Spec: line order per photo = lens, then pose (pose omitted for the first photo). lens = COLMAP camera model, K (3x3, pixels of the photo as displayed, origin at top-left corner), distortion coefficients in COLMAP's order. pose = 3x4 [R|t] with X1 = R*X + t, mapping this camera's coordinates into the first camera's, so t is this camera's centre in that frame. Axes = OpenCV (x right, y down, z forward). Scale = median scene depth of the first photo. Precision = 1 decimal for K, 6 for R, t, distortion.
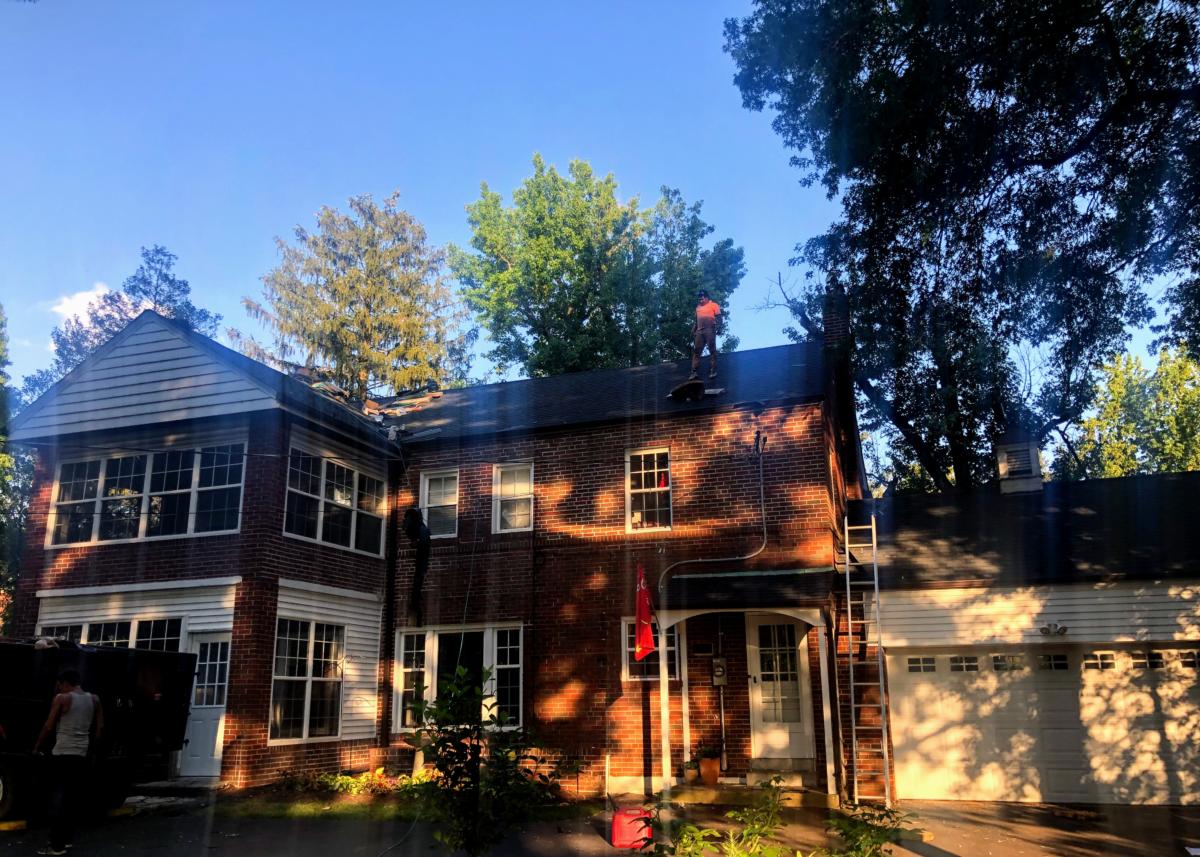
lens RADIAL K [[964.1, 0, 584.3], [0, 964.1, 445.2], [0, 0, 1]] dist [-0.008232, -0.007812]
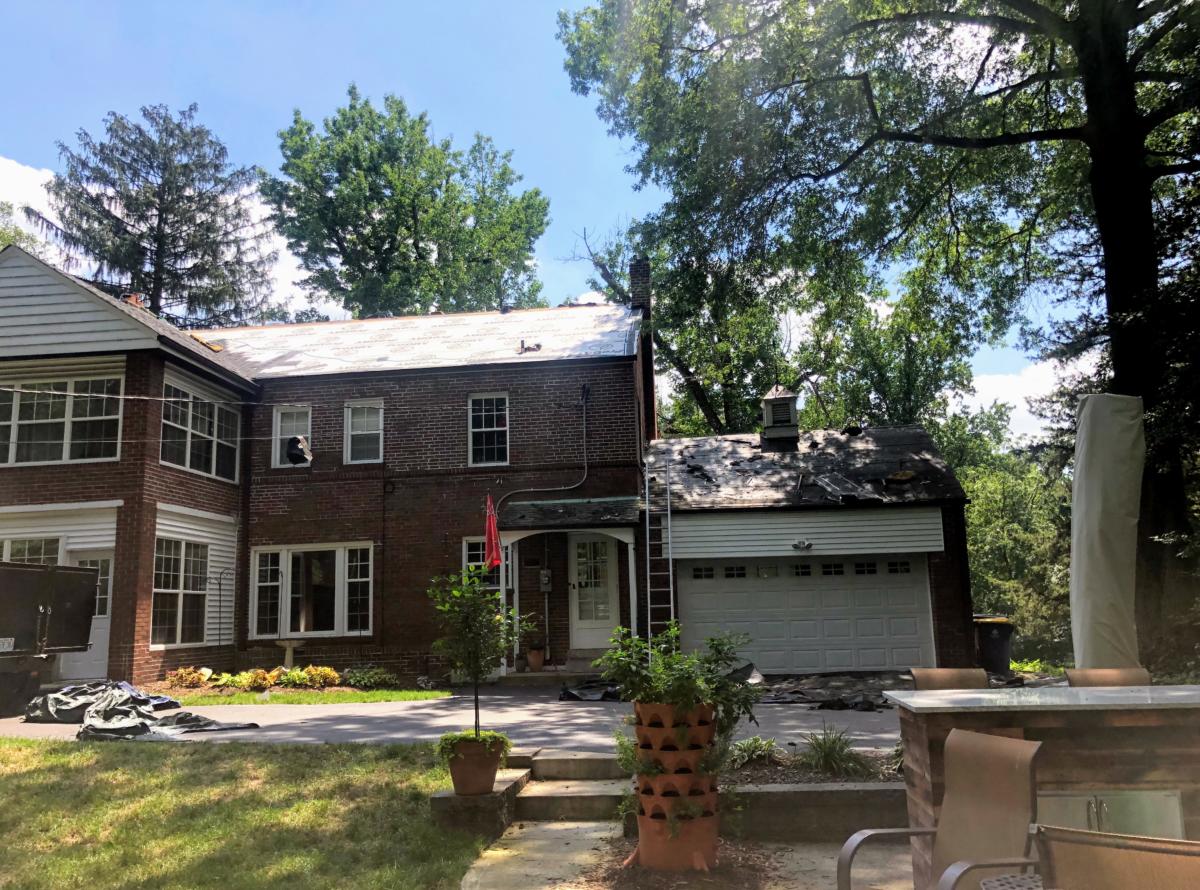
lens RADIAL K [[987.5, 0, 582.9], [0, 987.5, 452.5], [0, 0, 1]] dist [0.004698, -0.131546]
pose [[0.970847, 0.019266, 0.238925, -0.107191], [-0.040397, 0.995658, 0.083859, -0.030772], [-0.236272, -0.091066, 0.967410, -0.187907]]
